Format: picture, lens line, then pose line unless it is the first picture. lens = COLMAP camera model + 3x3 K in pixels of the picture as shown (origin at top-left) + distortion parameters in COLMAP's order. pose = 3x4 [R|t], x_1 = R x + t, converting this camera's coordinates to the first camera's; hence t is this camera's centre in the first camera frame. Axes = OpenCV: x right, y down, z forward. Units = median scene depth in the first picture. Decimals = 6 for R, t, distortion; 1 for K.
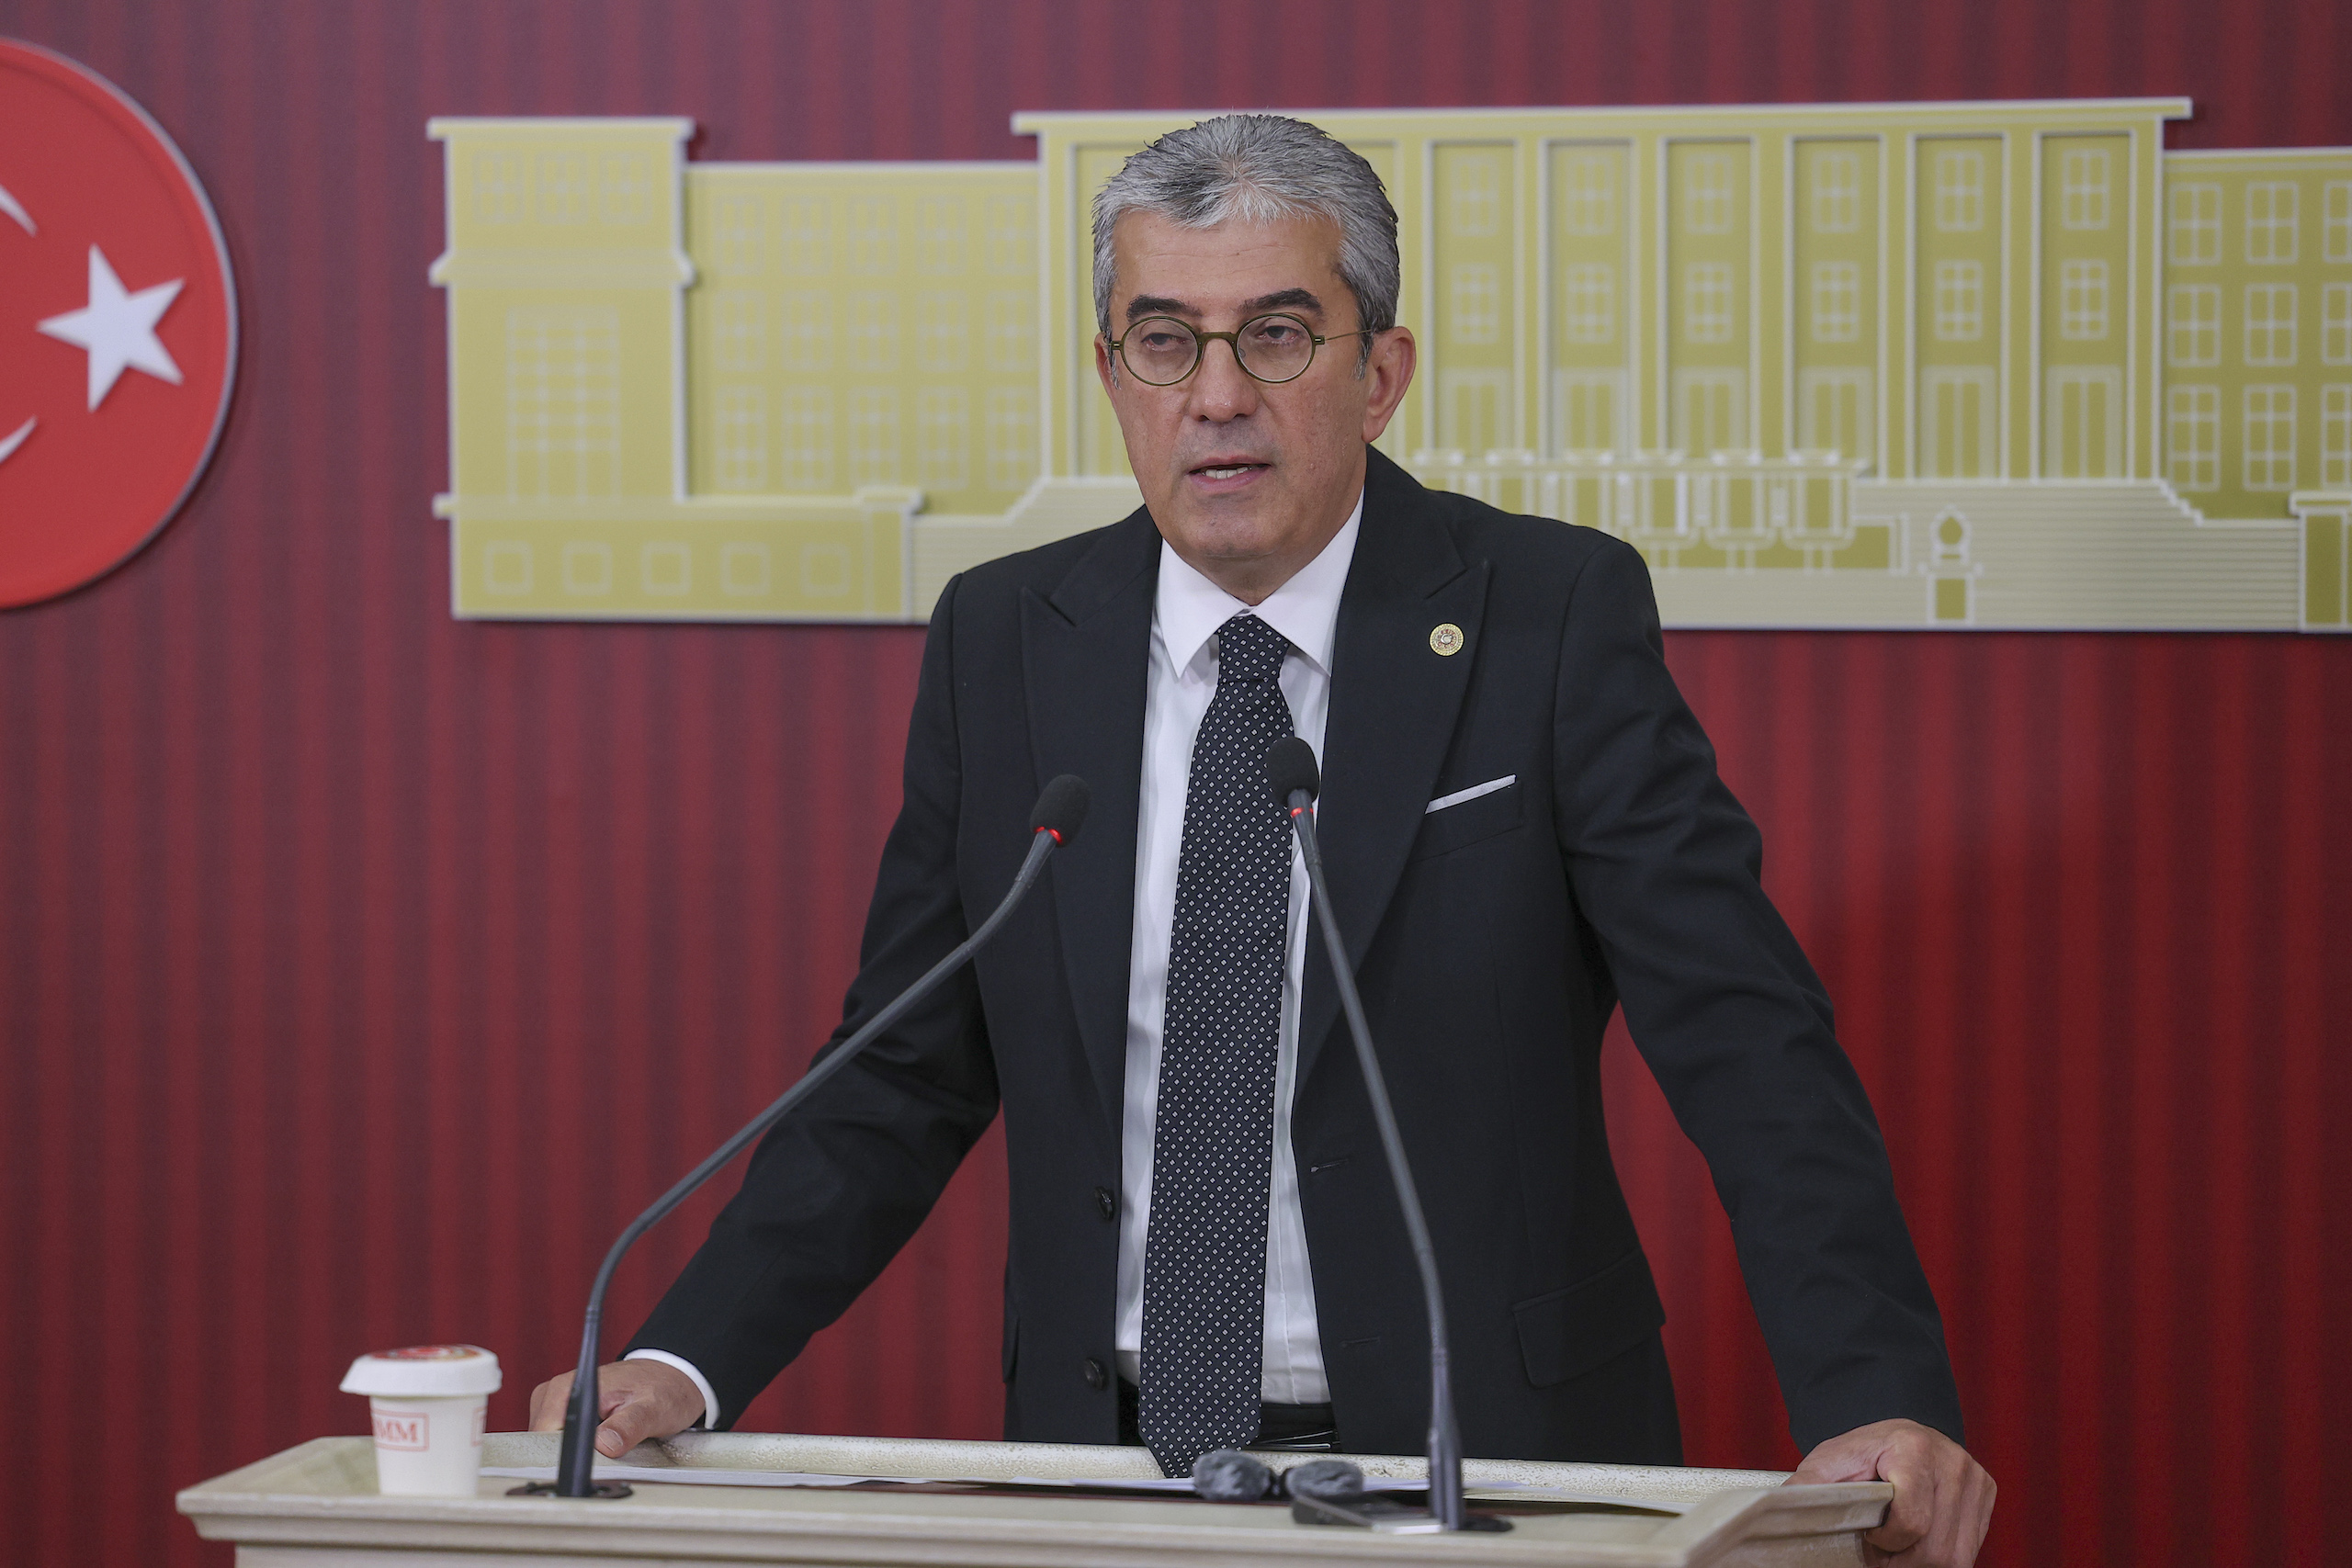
lens RADIAL K [[9303.5, 0, 1169.4], [0, 9303.5, 788.0], [0, 0, 1]] dist [0.373144, 6.251811]
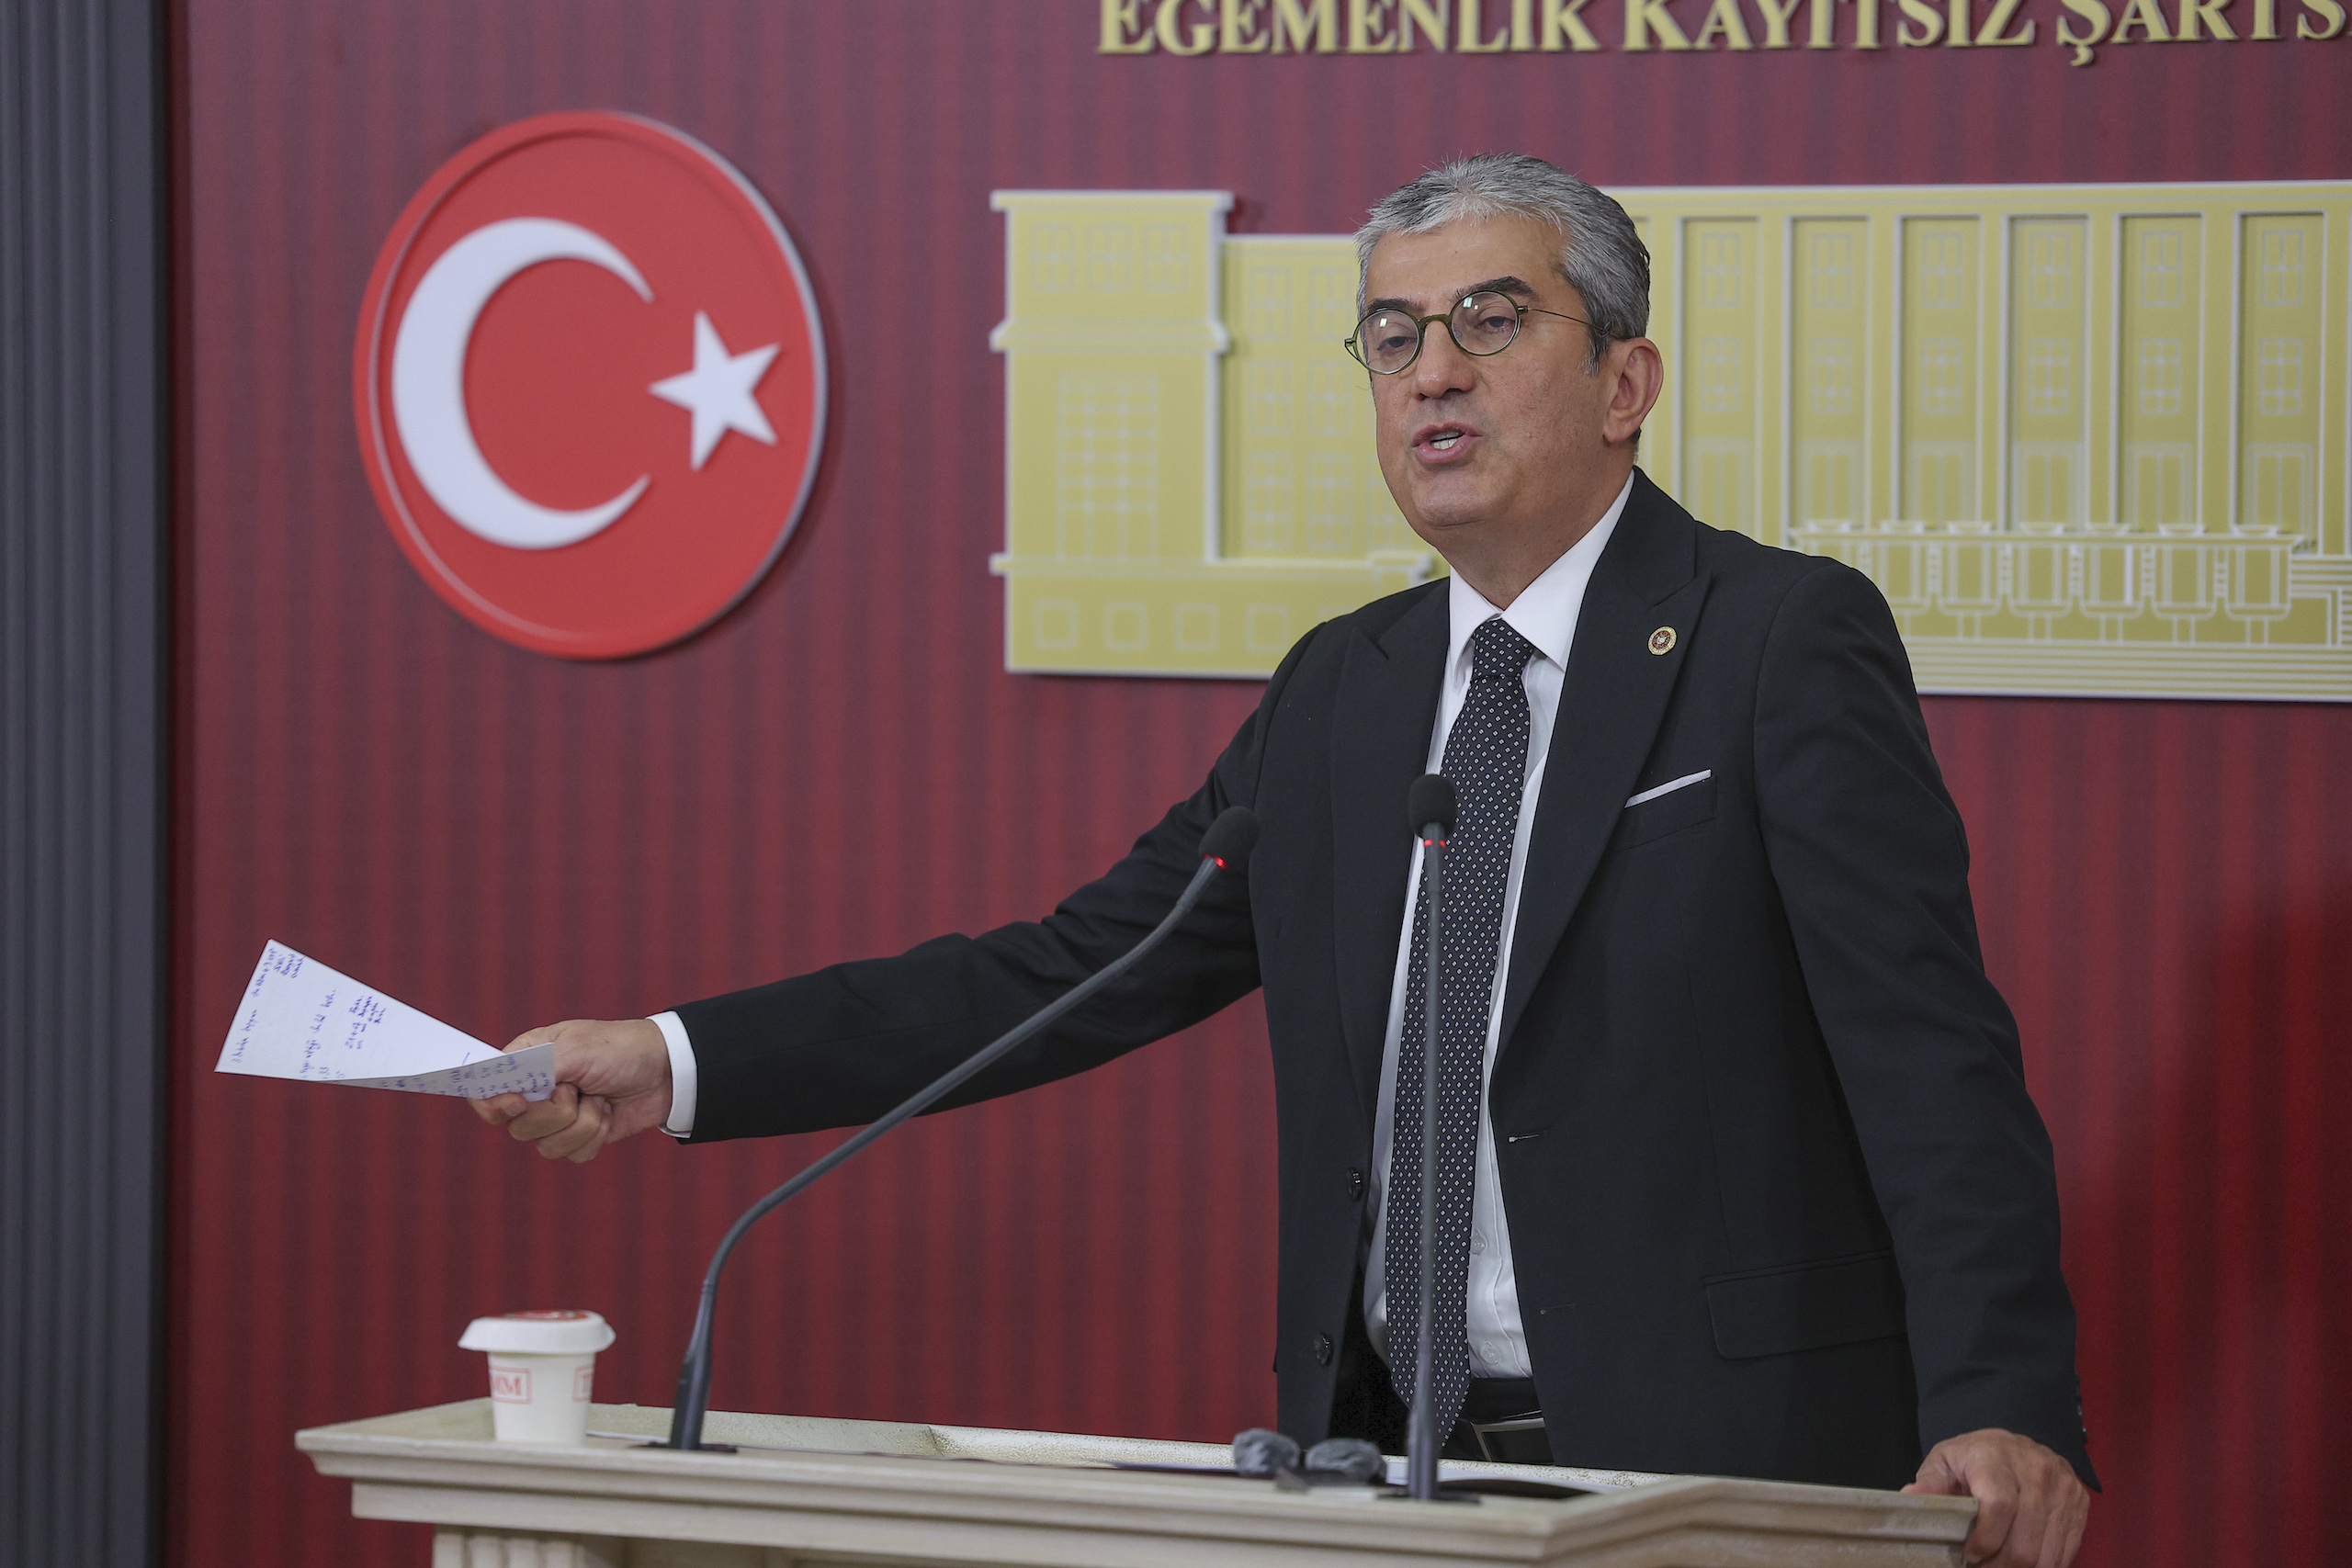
lens RADIAL K [[11338.0, 0, 1177.1], [0, 11338.0, 784.2], [0, 0, 1]] dist [0.618148, 22.202532]
pose [[0.970361, 0.019190, -0.240896, 0.254739], [-0.023846, 0.999581, -0.016425, 0.014994], [0.240480, 0.021682, 0.970412, -0.225306]]
